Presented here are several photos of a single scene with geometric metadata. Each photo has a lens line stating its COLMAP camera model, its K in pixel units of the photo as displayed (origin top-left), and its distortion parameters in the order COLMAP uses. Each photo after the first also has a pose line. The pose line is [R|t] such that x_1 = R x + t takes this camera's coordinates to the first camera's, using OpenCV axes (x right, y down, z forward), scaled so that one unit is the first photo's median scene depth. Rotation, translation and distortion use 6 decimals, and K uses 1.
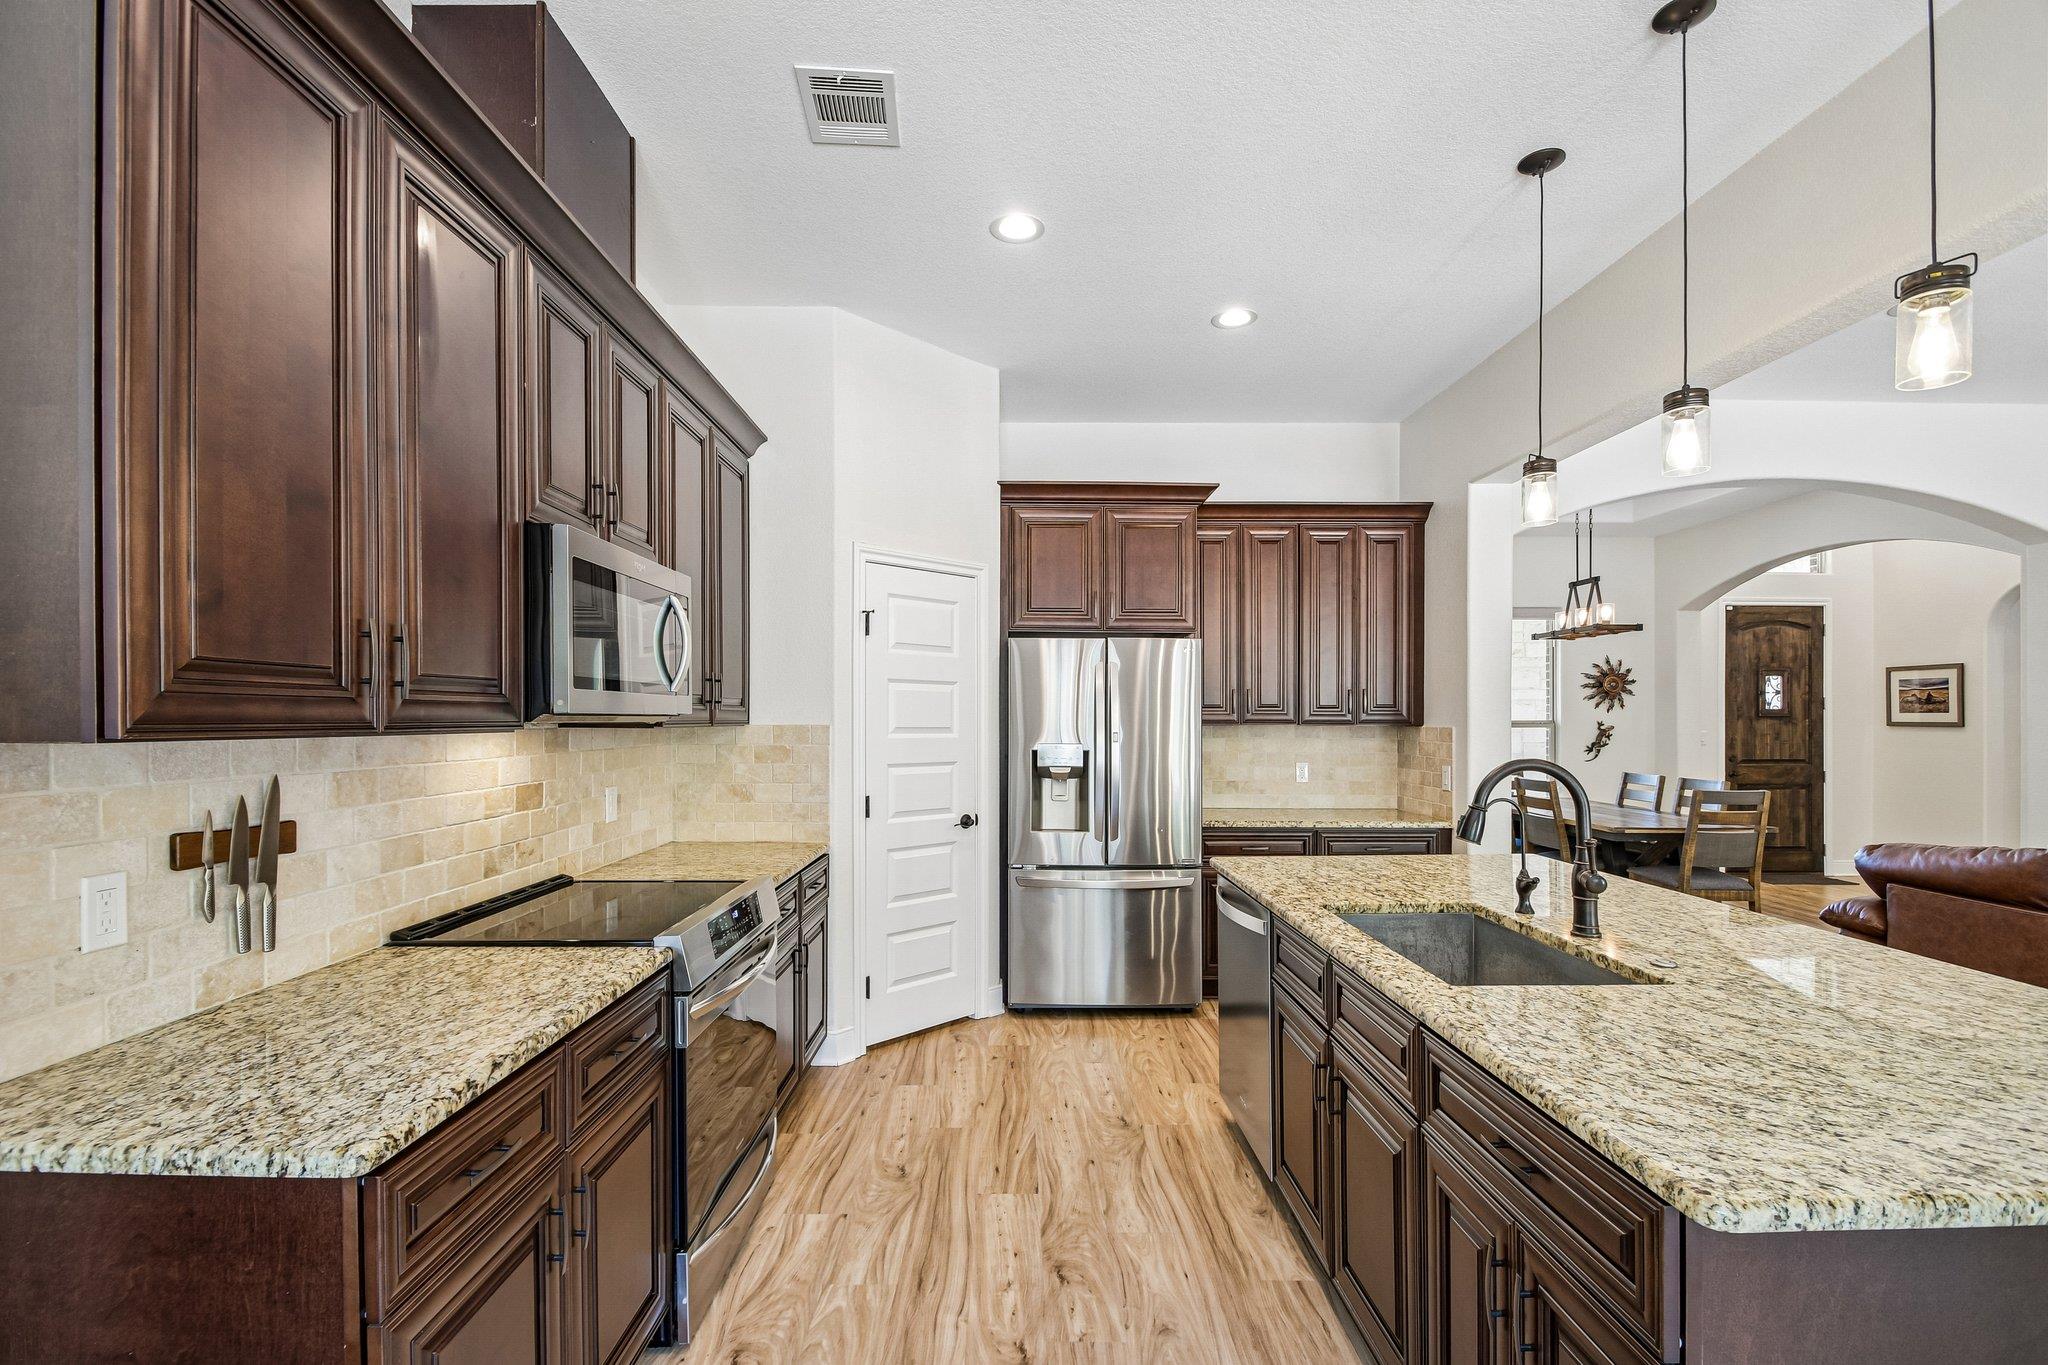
lens RADIAL K [[909.8, 0, 1013.1], [0, 909.8, 722.0], [0, 0, 1]] dist [0.011521, -0.012505]
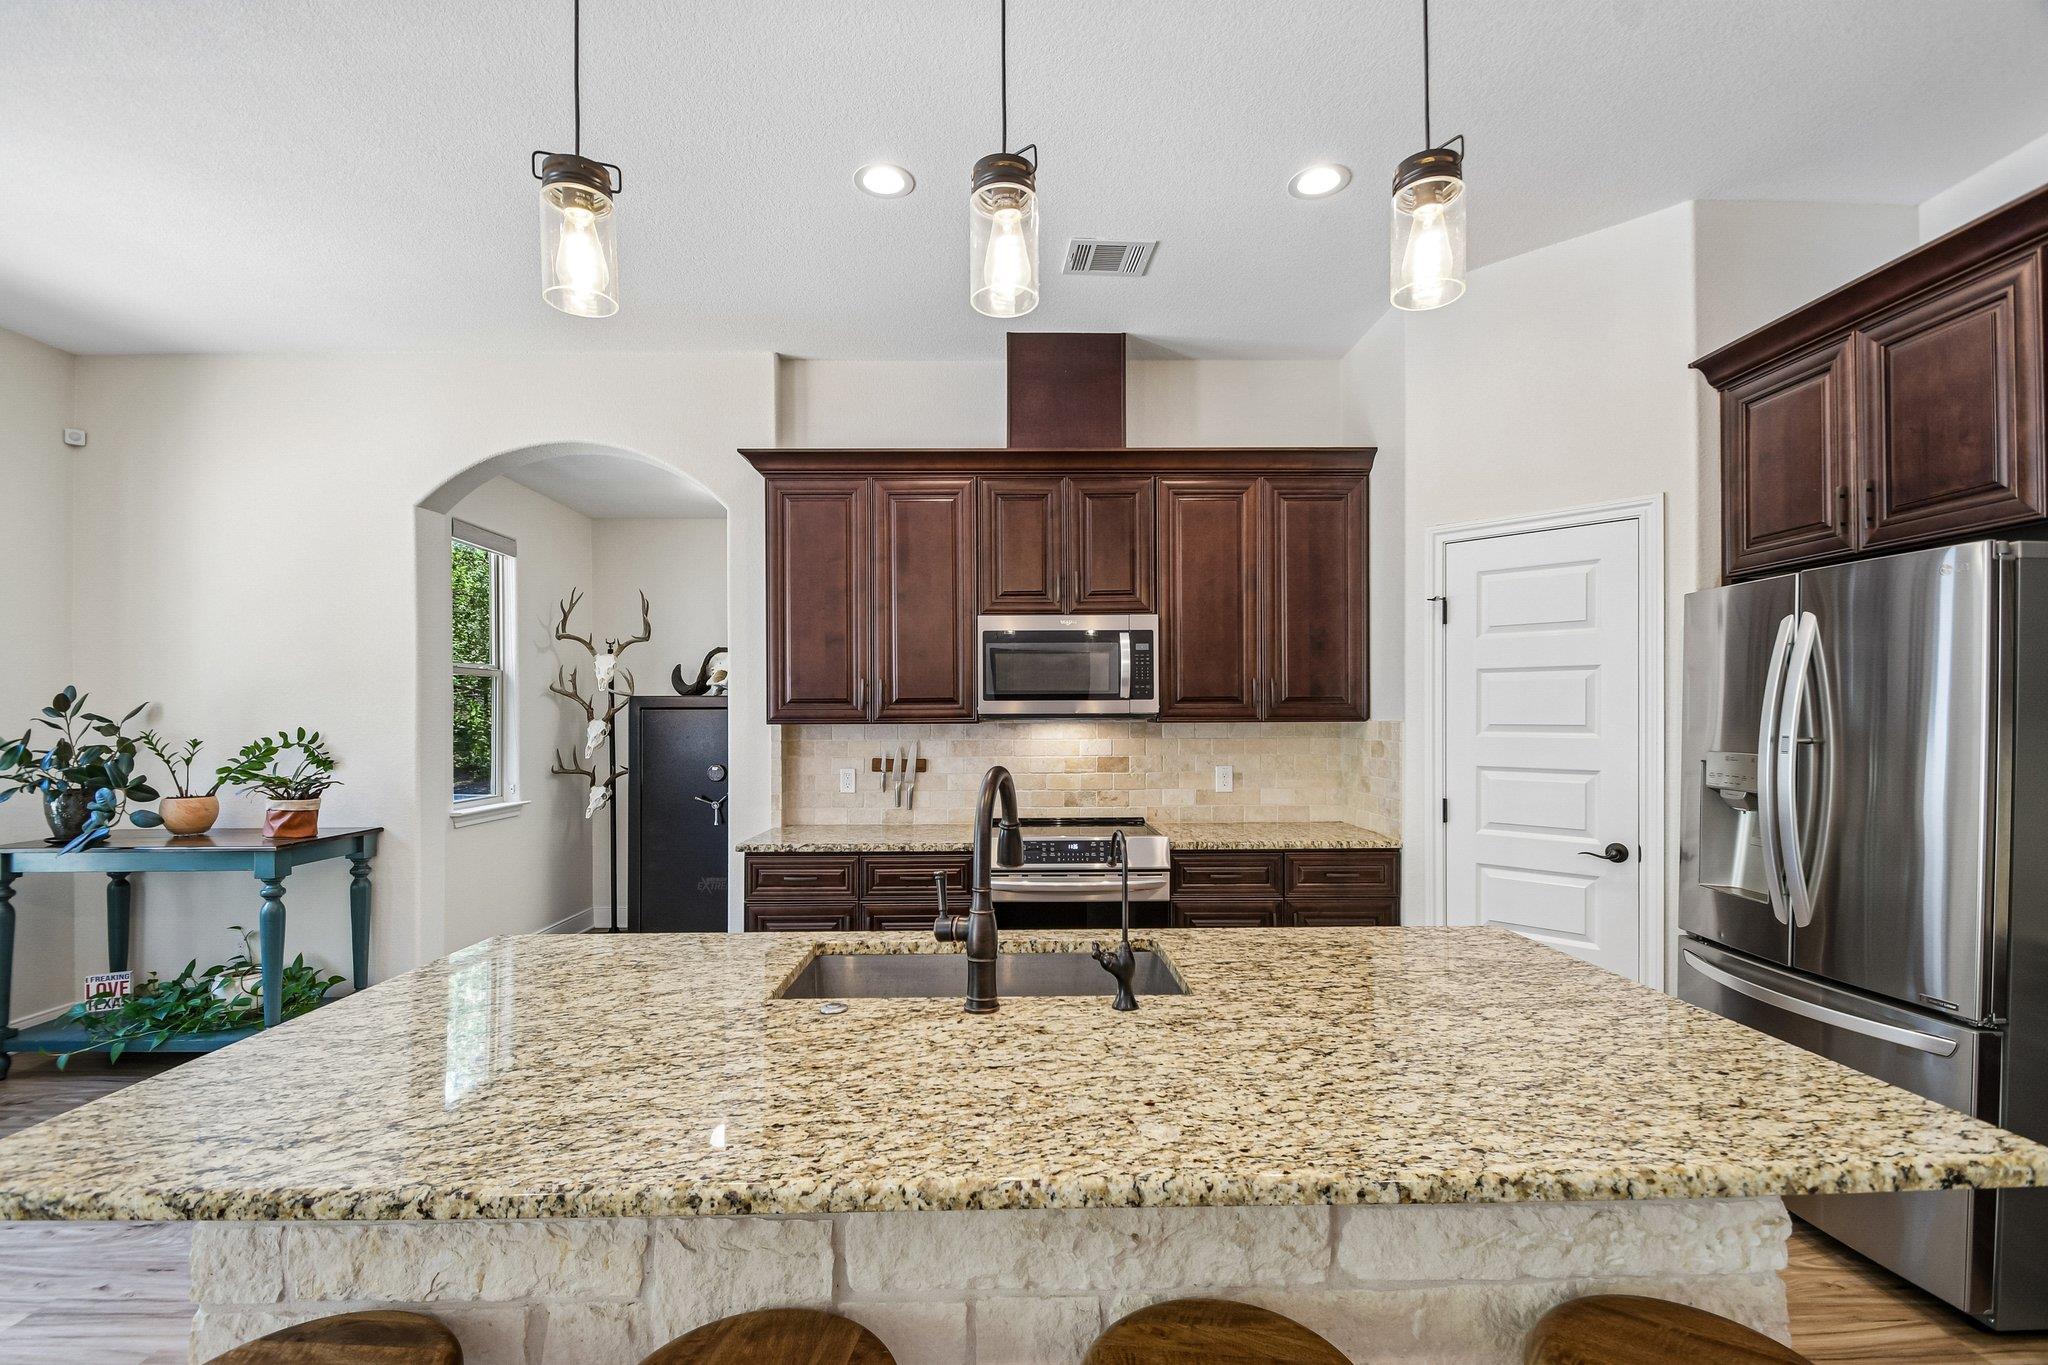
lens RADIAL K [[909.8, 0, 1021.4], [0, 909.8, 714.8], [0, 0, 1]] dist [0.011521, -0.012505]
pose [[0.010880, -0.003131, -0.999936, 0.555614], [0.000652, 0.999995, -0.003124, -0.000708], [0.999941, -0.000618, 0.010882, 0.417653]]
